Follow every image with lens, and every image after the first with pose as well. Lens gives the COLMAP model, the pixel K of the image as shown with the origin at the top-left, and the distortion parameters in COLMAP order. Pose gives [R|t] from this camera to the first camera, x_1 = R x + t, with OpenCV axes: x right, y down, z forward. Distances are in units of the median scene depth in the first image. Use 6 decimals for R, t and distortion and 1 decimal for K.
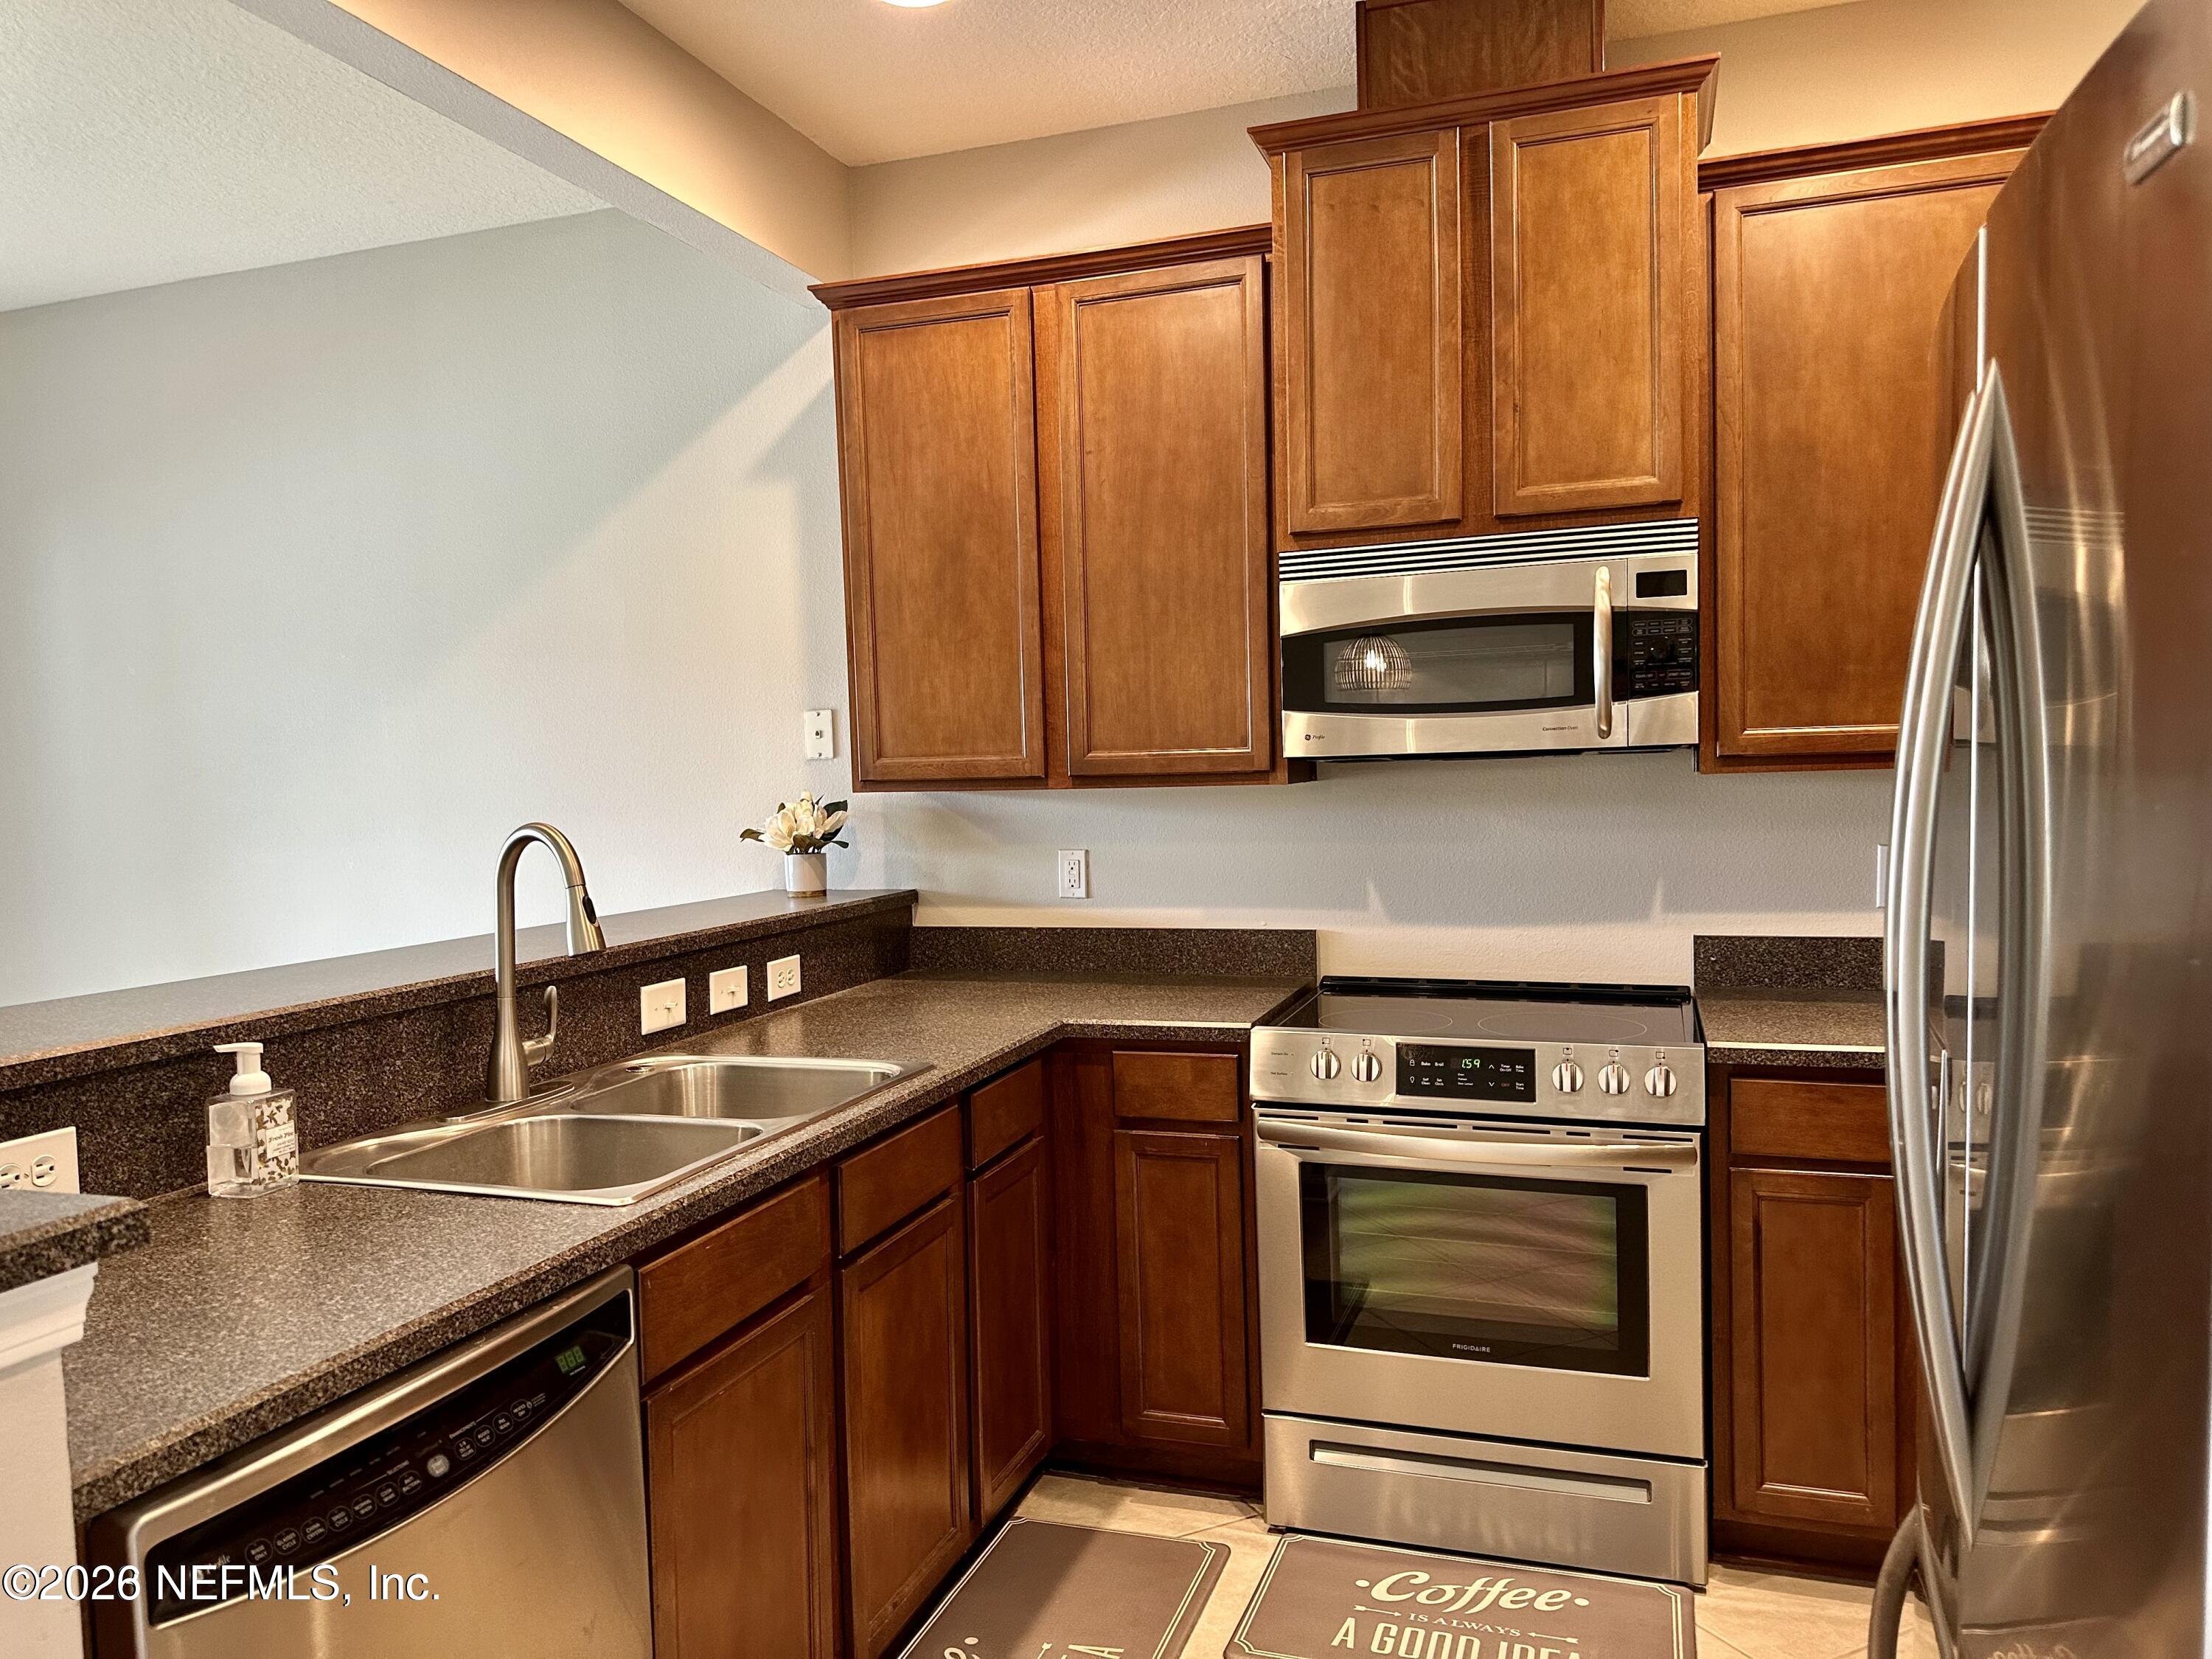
lens RADIAL K [[1551.5, 0, 1114.1], [0, 1551.5, 842.7], [0, 0, 1]] dist [0.155023, -0.277429]
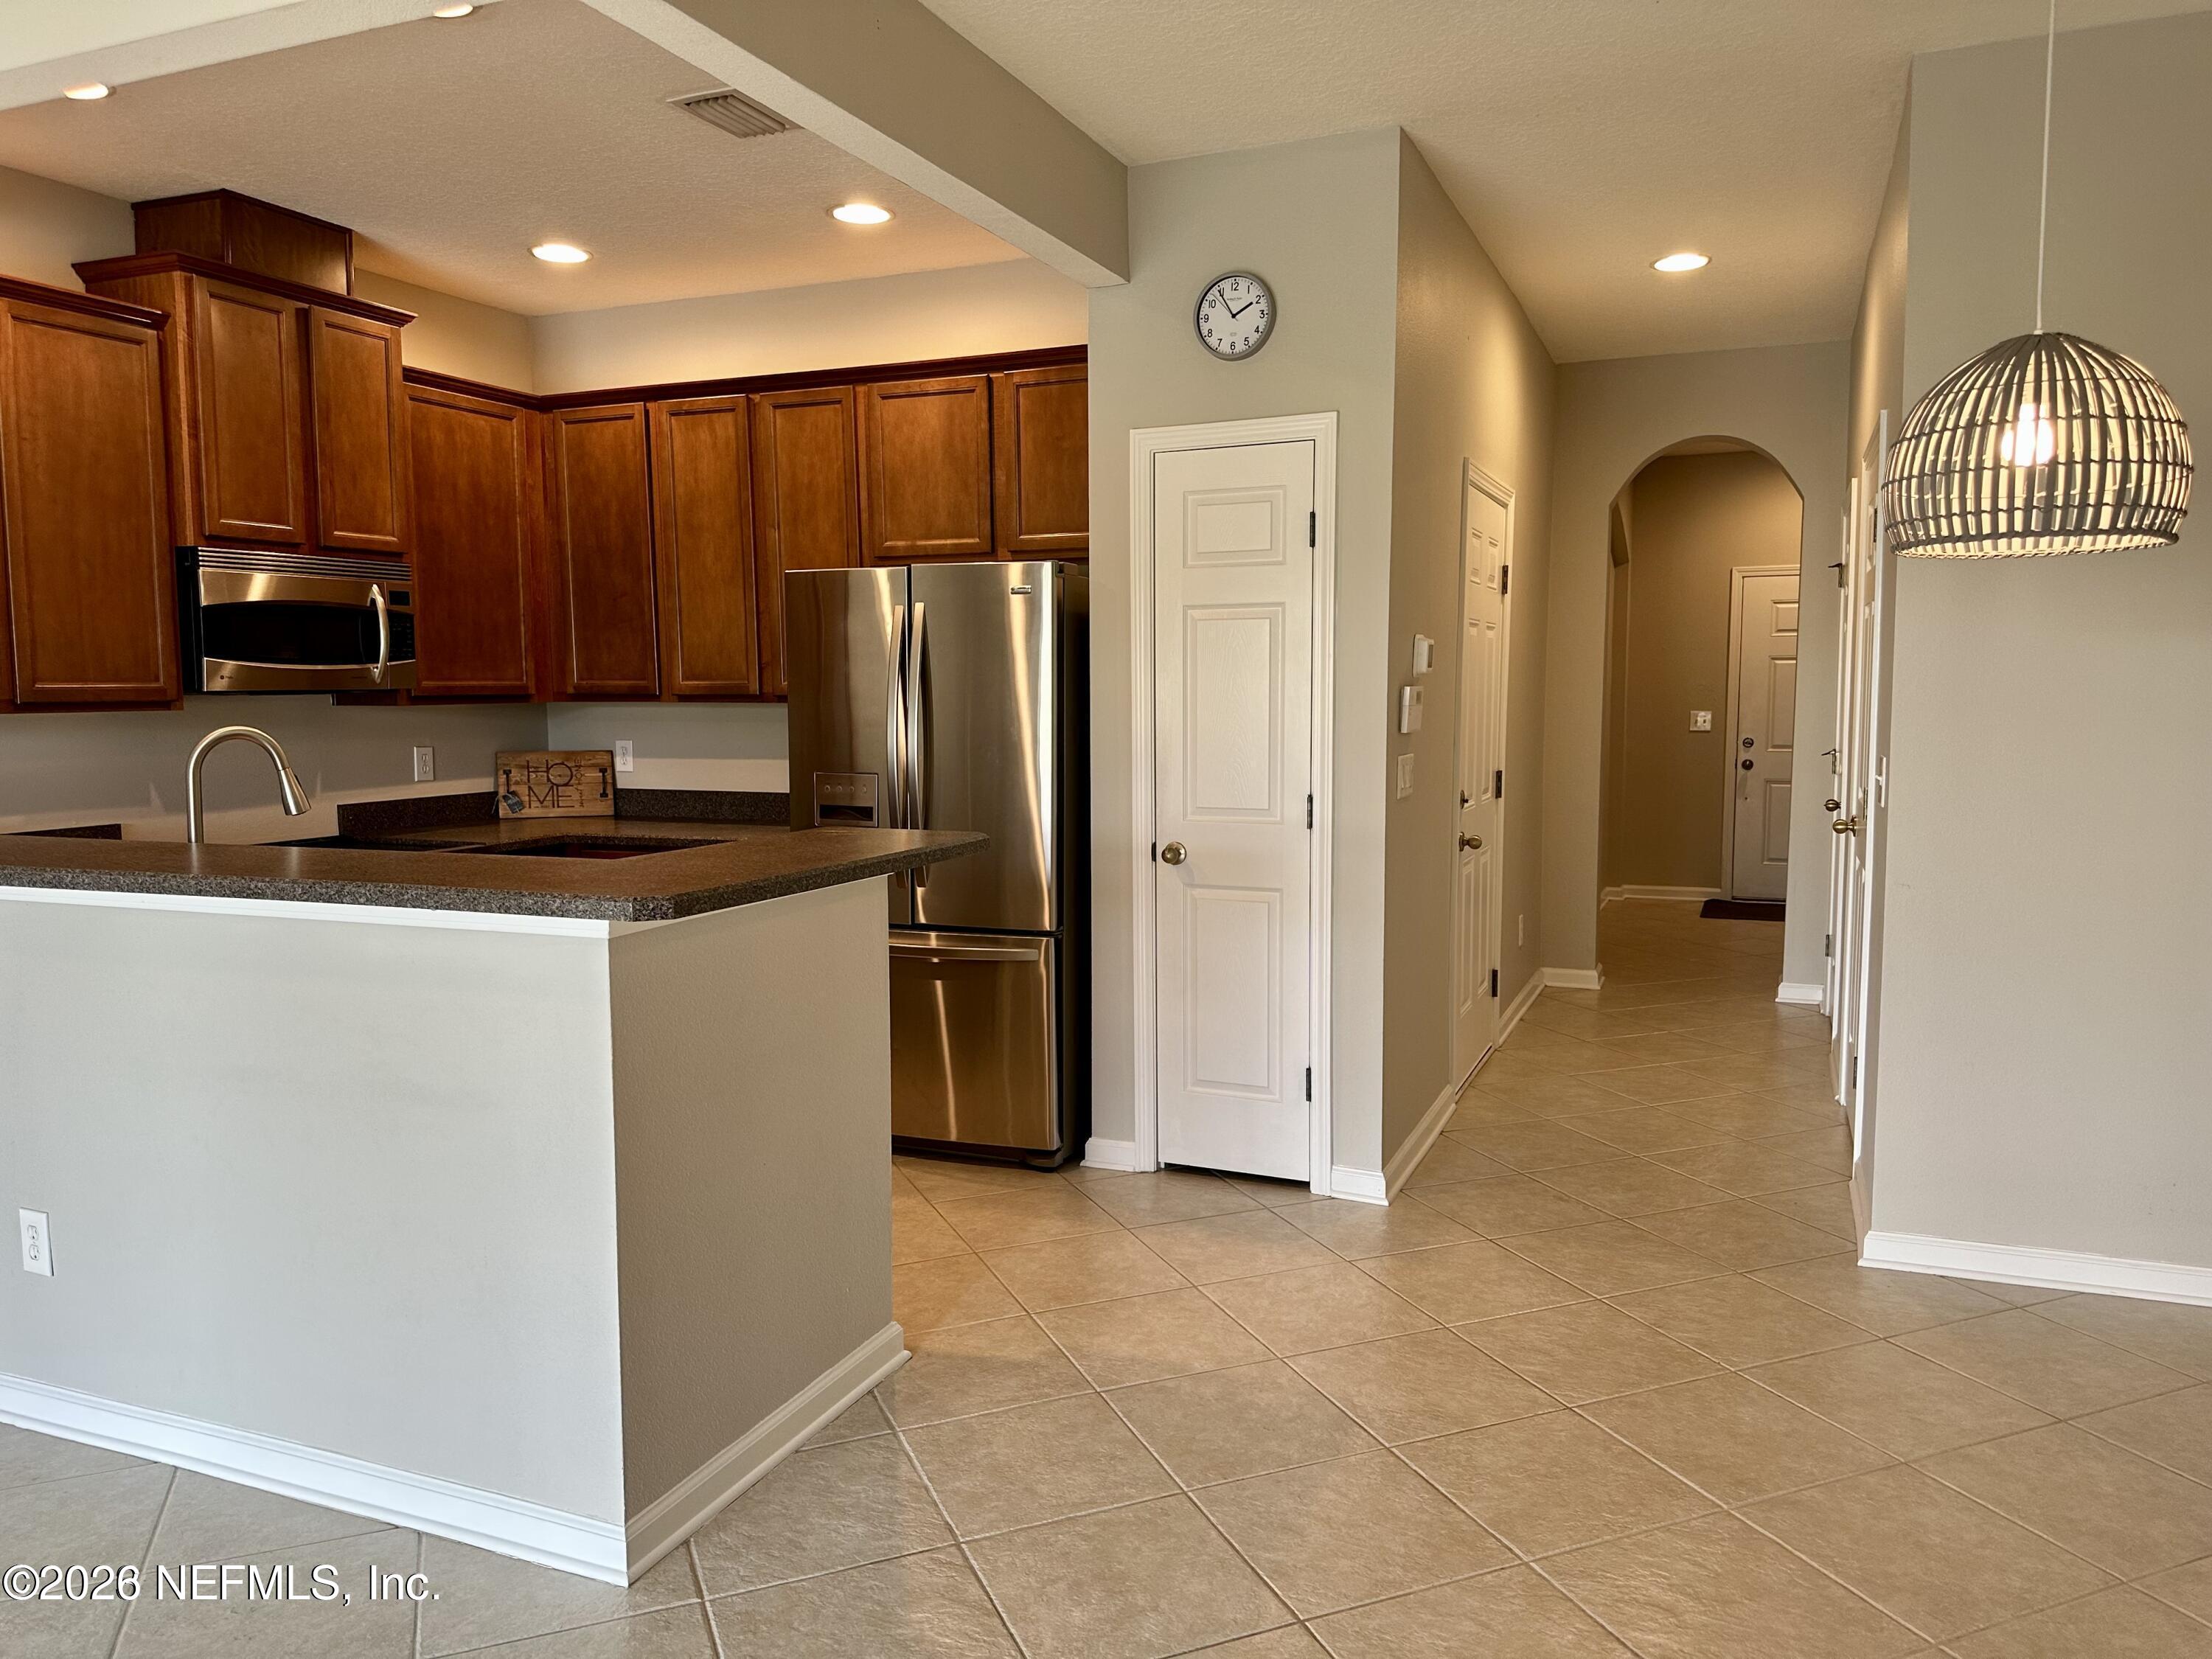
lens RADIAL K [[1551.5, 0, 1114.1], [0, 1551.5, 842.7], [0, 0, 1]] dist [0.155023, -0.277429]
pose [[0.062008, -0.073678, 0.995352, -1.231777], [0.054472, 0.996035, 0.070335, 0.025727], [-0.996588, 0.049858, 0.065775, 0.084360]]
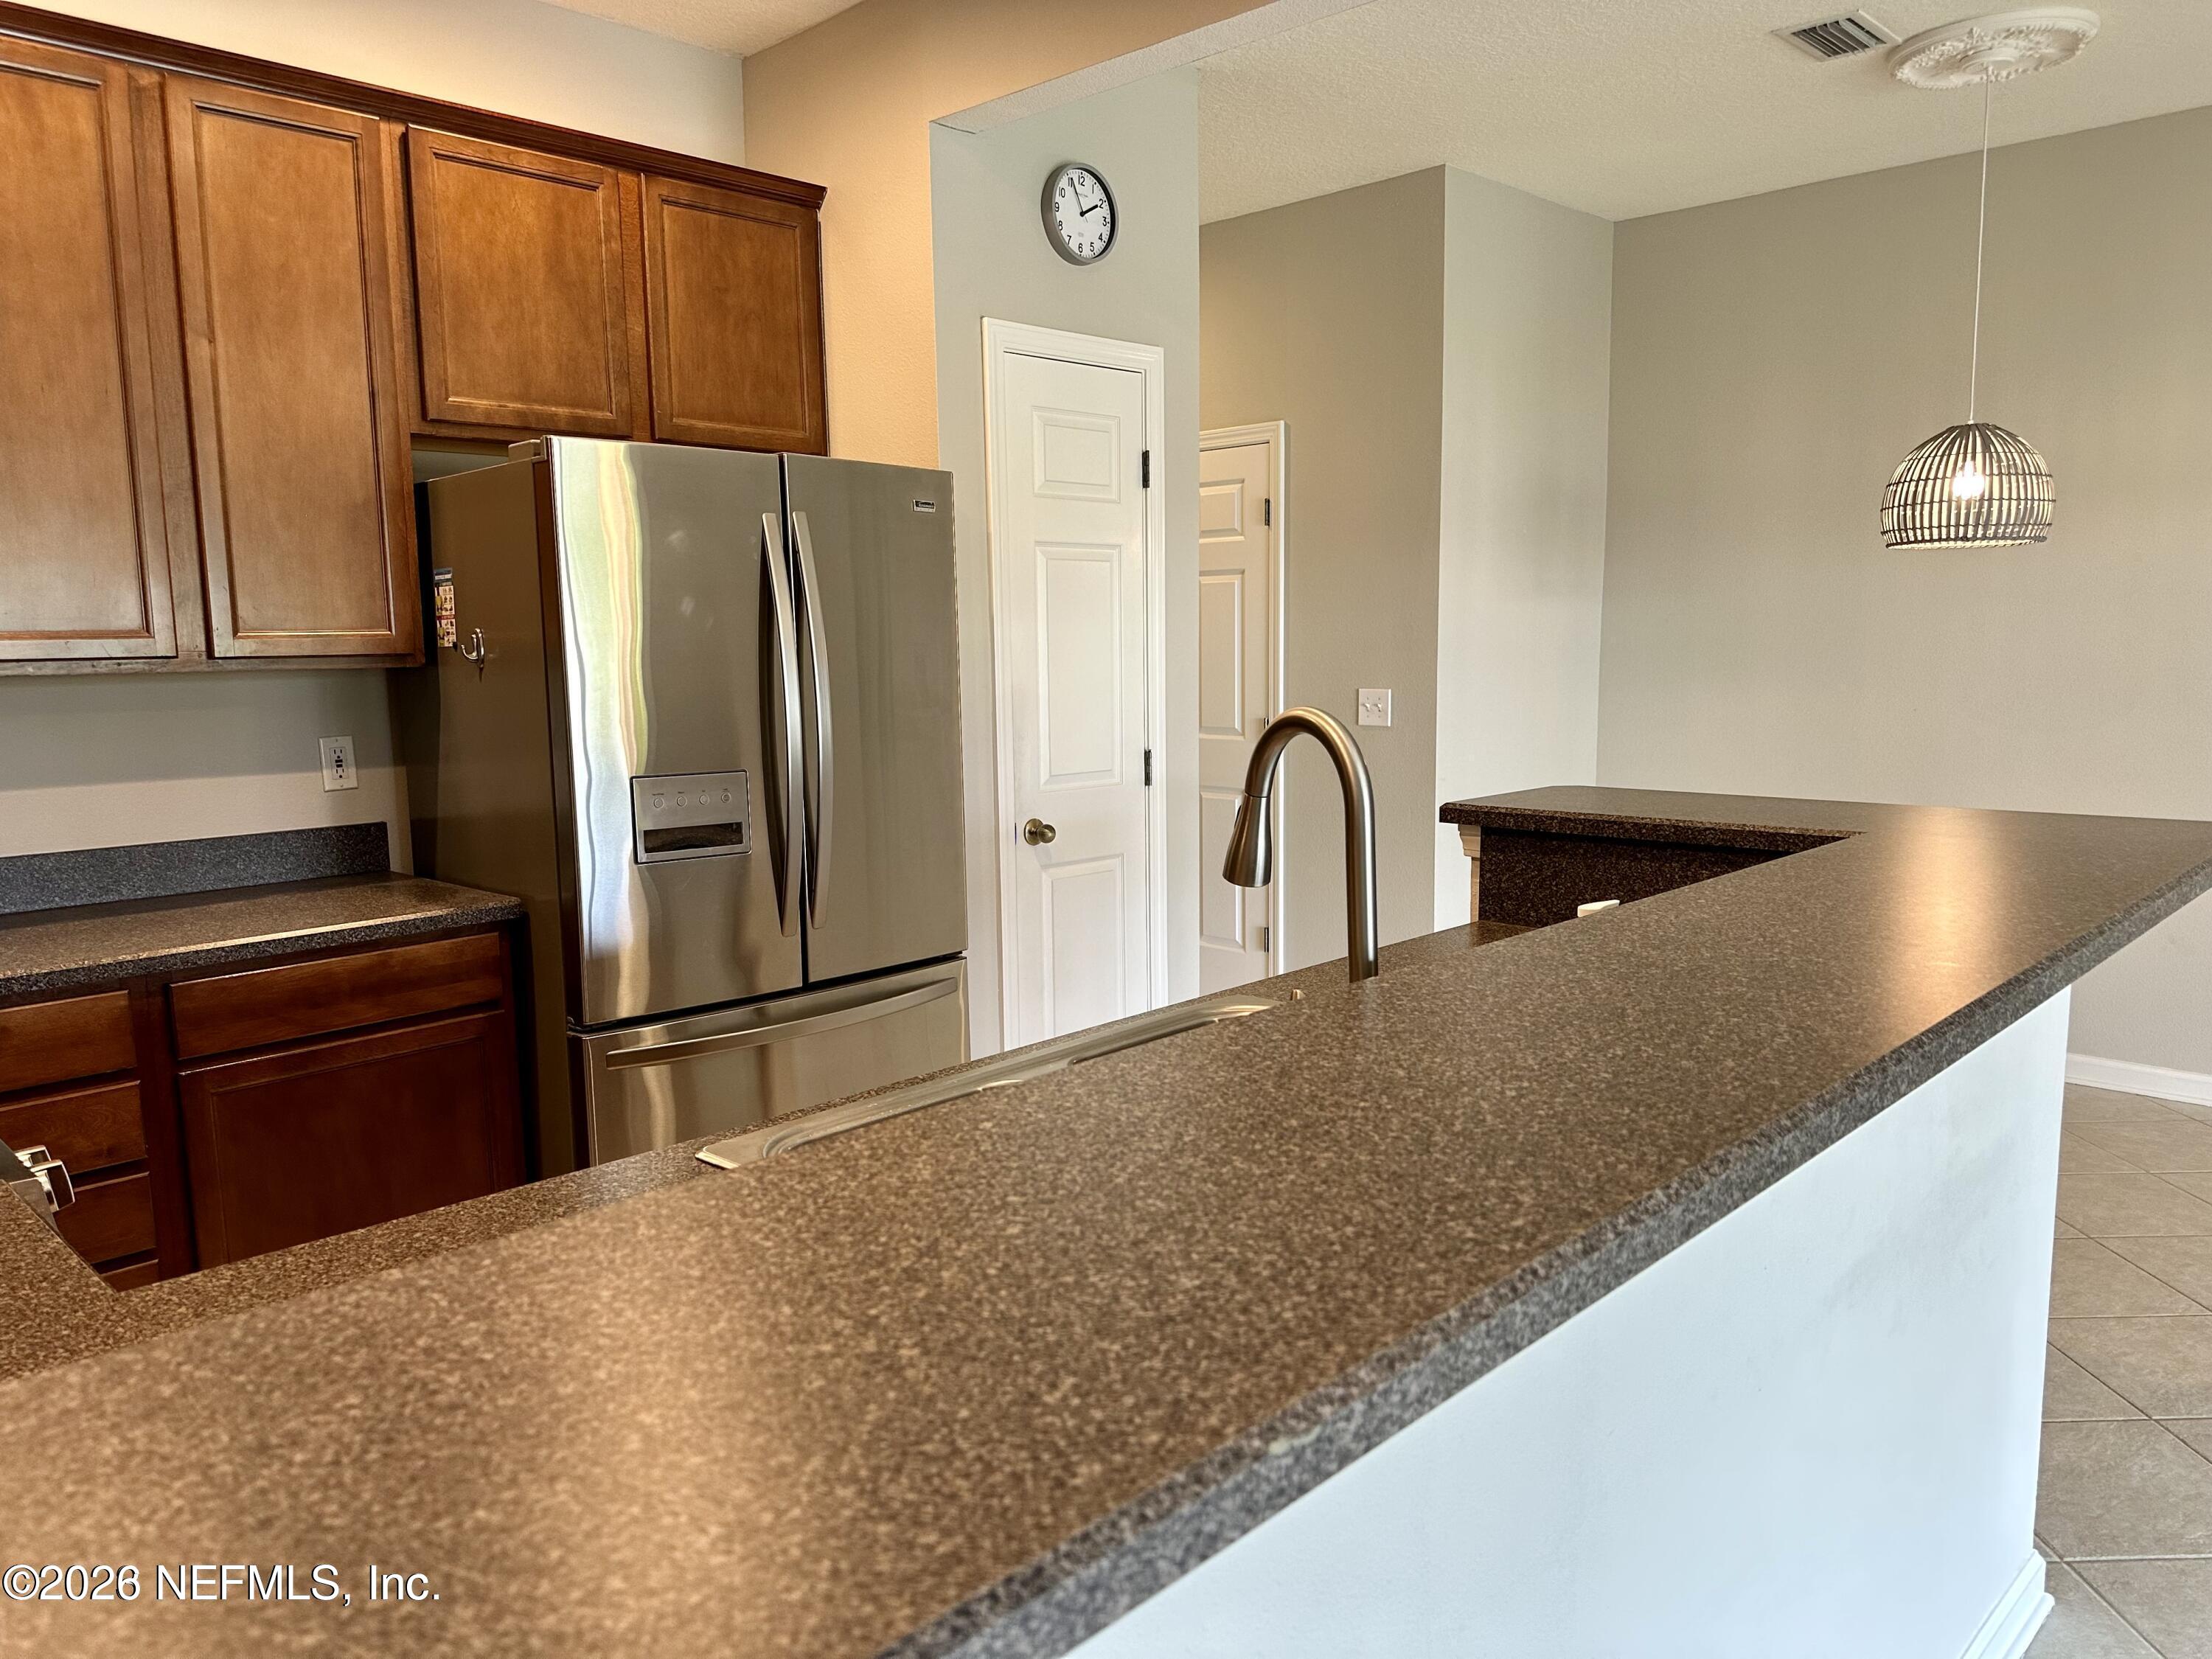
lens RADIAL K [[1574.0, 0, 1170.3], [0, 1574.0, 835.1], [0, 0, 1]] dist [0.003100, -0.001405]
pose [[-0.903850, -0.017077, 0.427508, -0.440693], [0.056326, 0.985757, 0.158463, -0.044068], [-0.424125, 0.167306, -0.890015, 1.141699]]
